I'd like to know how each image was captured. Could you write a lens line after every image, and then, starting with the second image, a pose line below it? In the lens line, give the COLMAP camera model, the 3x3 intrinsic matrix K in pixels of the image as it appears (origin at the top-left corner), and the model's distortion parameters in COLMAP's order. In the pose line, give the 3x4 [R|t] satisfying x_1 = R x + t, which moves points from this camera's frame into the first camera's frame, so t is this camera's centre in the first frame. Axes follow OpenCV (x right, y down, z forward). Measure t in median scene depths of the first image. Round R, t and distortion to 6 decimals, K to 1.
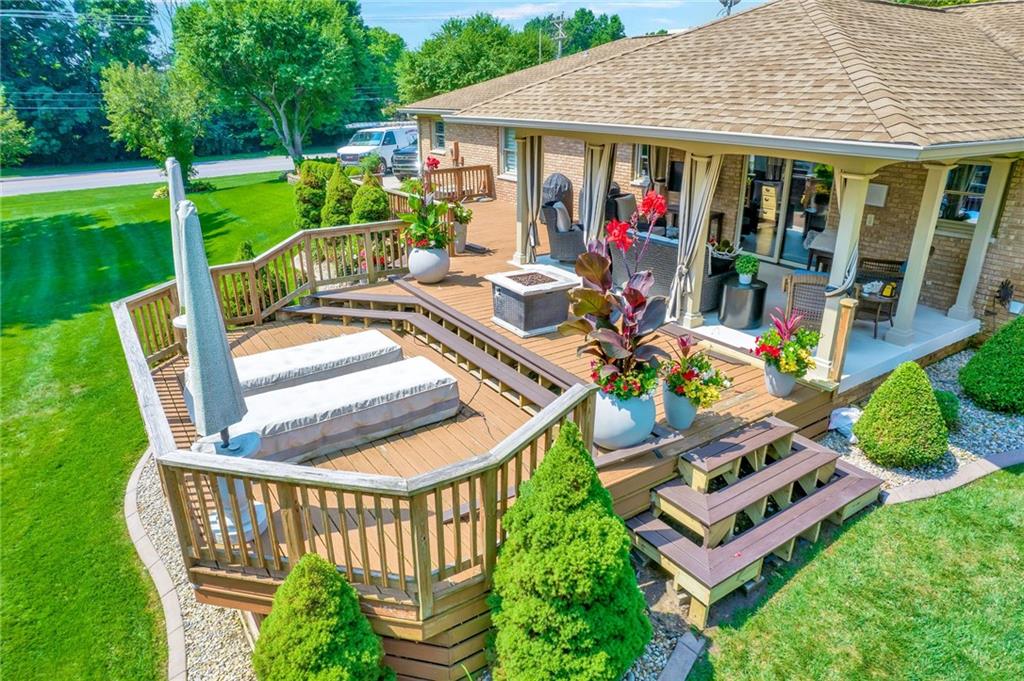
lens RADIAL K [[653.0, 0, 510.9], [0, 653.0, 337.8], [0, 0, 1]] dist [-0.070814, 0.062544]
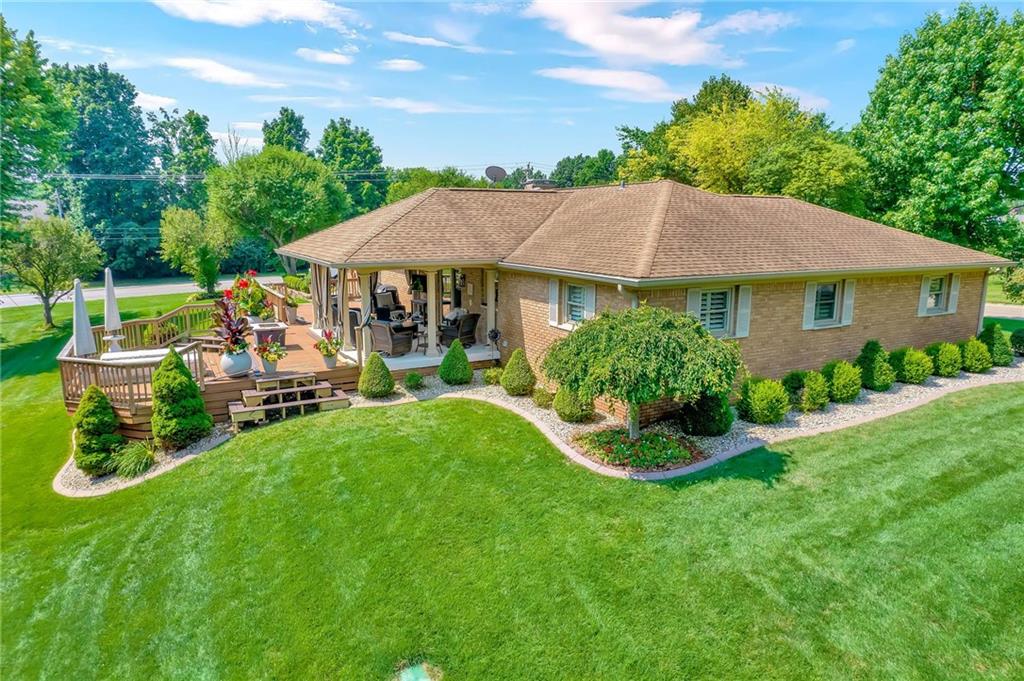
lens RADIAL K [[653.0, 0, 511.9], [0, 653.0, 340.7], [0, 0, 1]] dist [-0.070814, 0.062544]
pose [[0.994989, 0.016656, -0.098592, 0.747417], [-0.033804, 0.984003, -0.174915, 0.218398], [0.094101, 0.177372, 0.979635, -0.712259]]
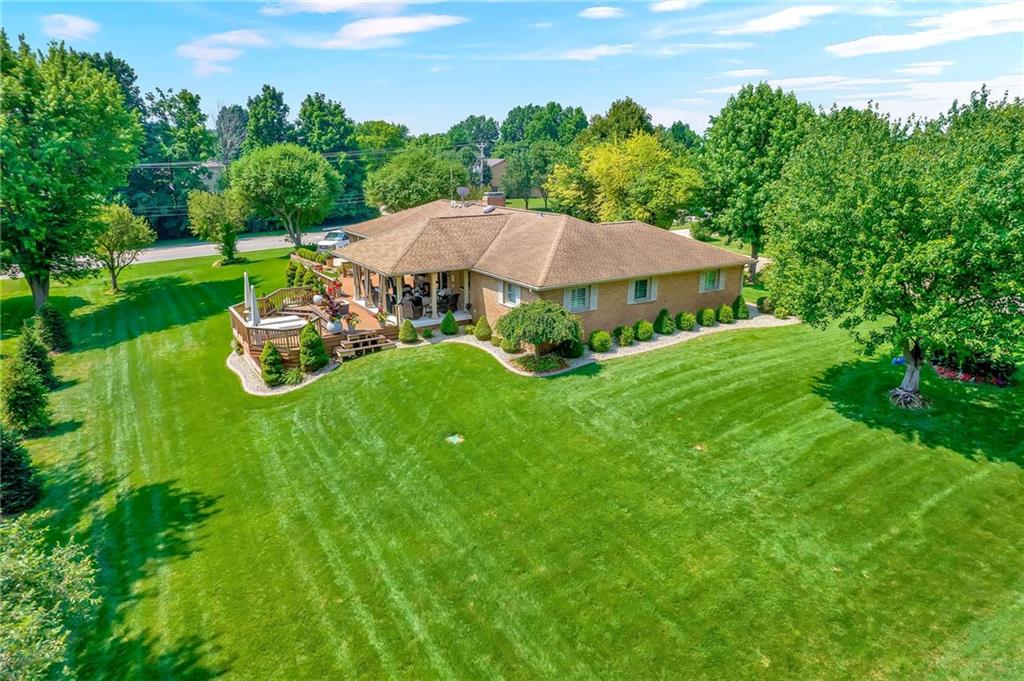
lens RADIAL K [[653.0, 0, 514.1], [0, 653.0, 341.5], [0, 0, 1]] dist [-0.070814, 0.062544]
pose [[0.999636, 0.005918, -0.026309, 0.818685], [-0.007891, 0.997112, -0.075538, 0.292311], [0.025786, 0.075718, 0.996796, -1.913701]]
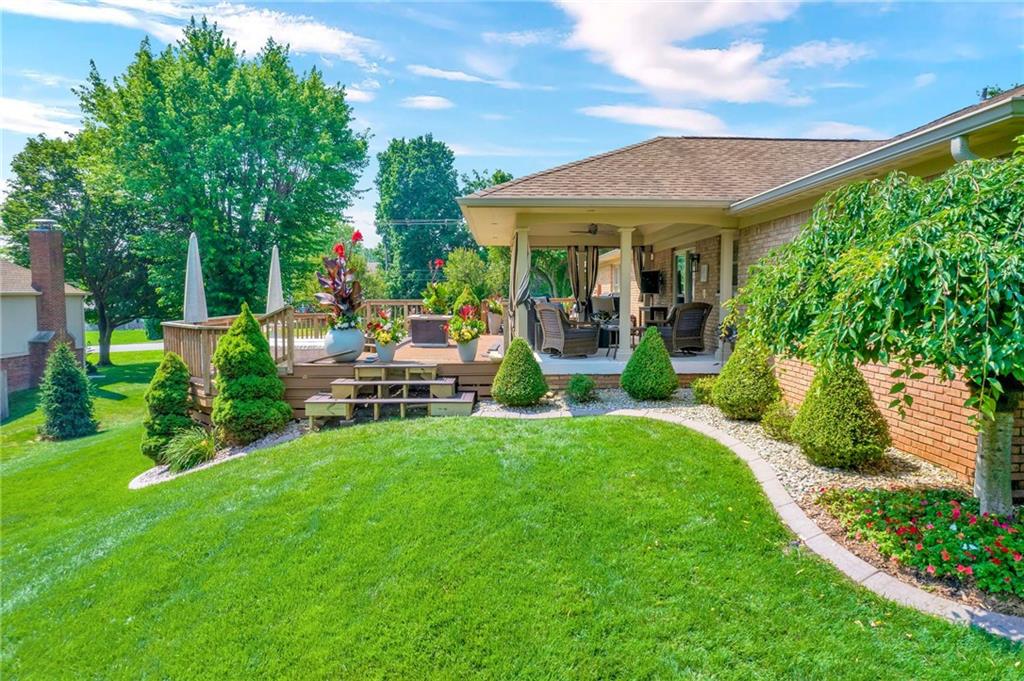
lens RADIAL K [[653.0, 0, 512.6], [0, 653.0, 340.8], [0, 0, 1]] dist [-0.070814, 0.062544]
pose [[0.838995, 0.035495, -0.542981, 0.803244], [-0.190053, 0.954140, -0.231292, 0.226390], [0.509870, 0.297248, 0.807265, -0.147544]]
